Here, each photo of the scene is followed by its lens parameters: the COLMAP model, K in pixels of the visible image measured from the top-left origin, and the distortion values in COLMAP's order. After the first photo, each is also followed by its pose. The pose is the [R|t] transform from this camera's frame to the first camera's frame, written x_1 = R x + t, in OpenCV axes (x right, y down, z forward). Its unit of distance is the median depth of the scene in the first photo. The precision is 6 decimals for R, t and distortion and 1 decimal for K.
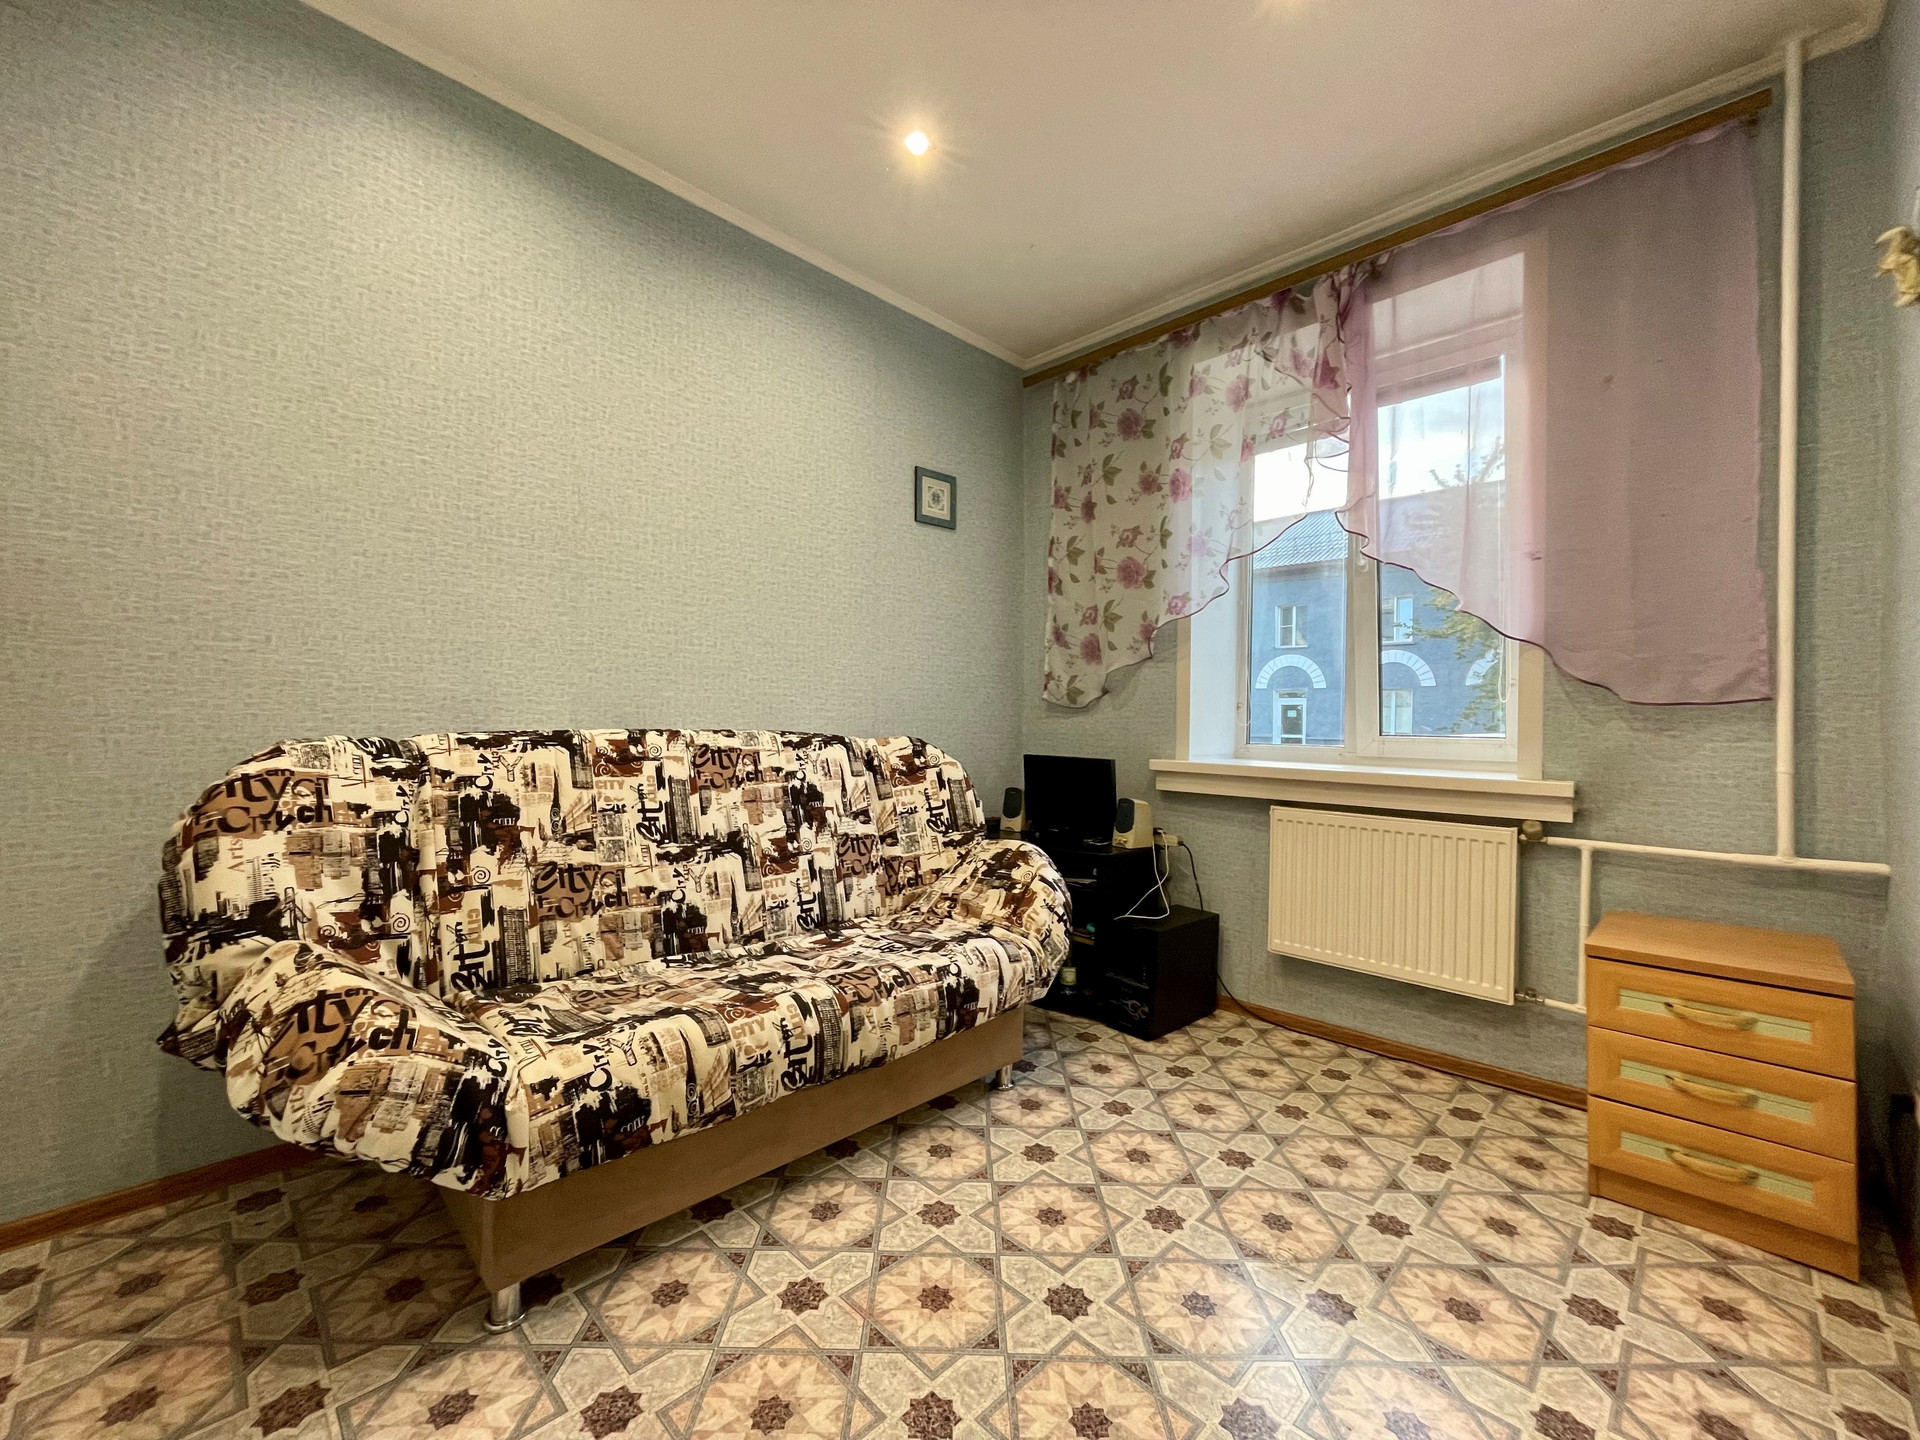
lens RADIAL K [[781.9, 0, 952.6], [0, 781.9, 716.1], [0, 0, 1]] dist [-0.004417, -0.000507]
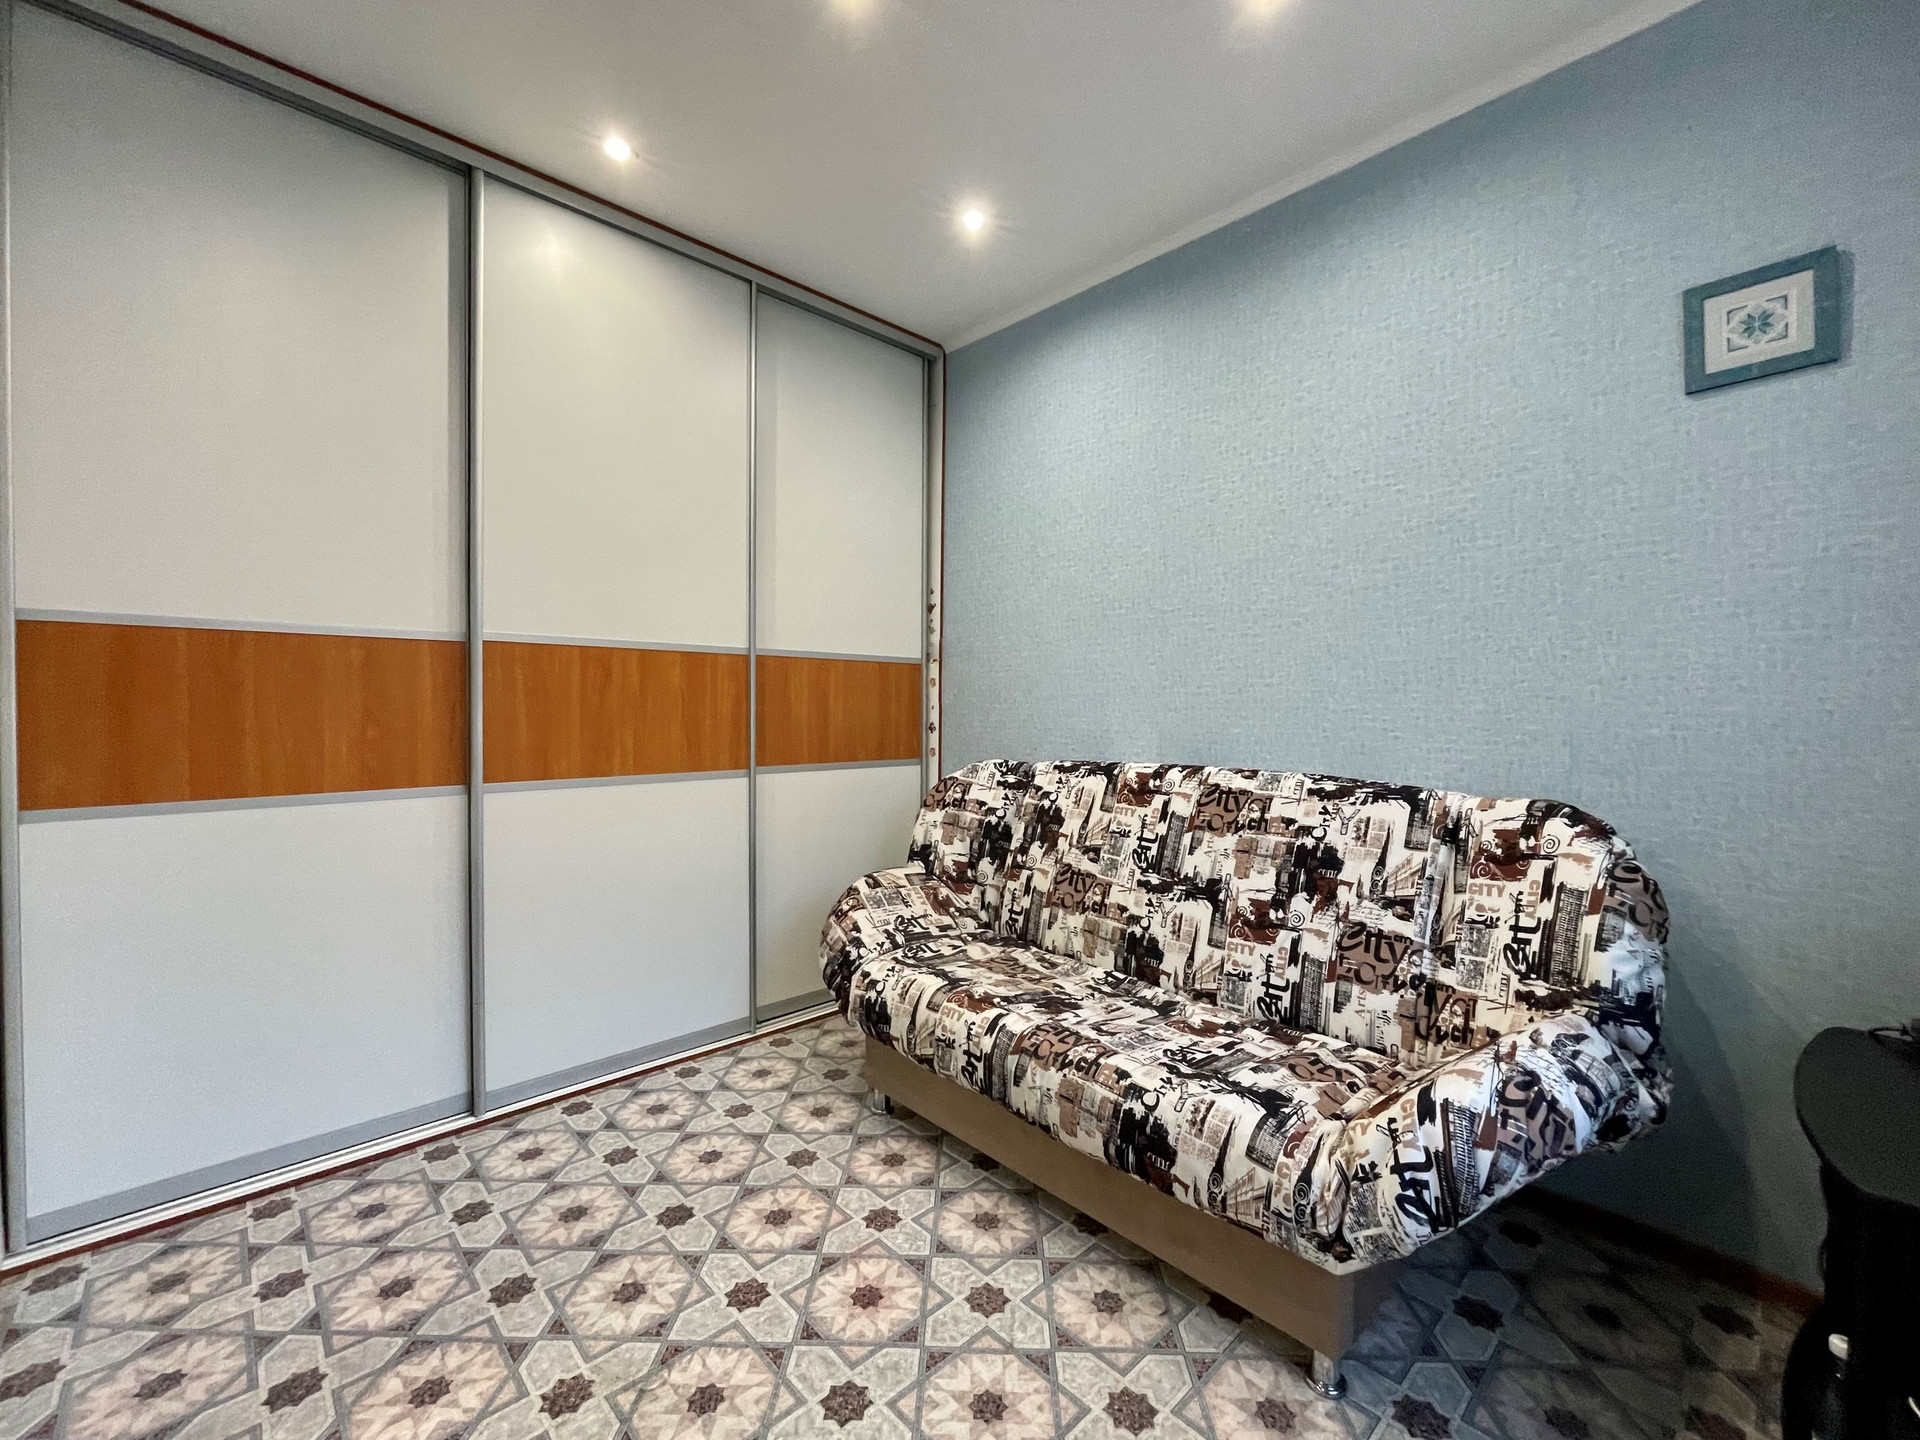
lens RADIAL K [[781.9, 0, 952.6], [0, 781.9, 723.3], [0, 0, 1]] dist [-0.004417, -0.000507]
pose [[-0.029735, -0.005827, -0.999541, 0.689650], [-0.005340, 0.999970, -0.005671, -0.033020], [0.999544, 0.005169, -0.029765, 0.739822]]
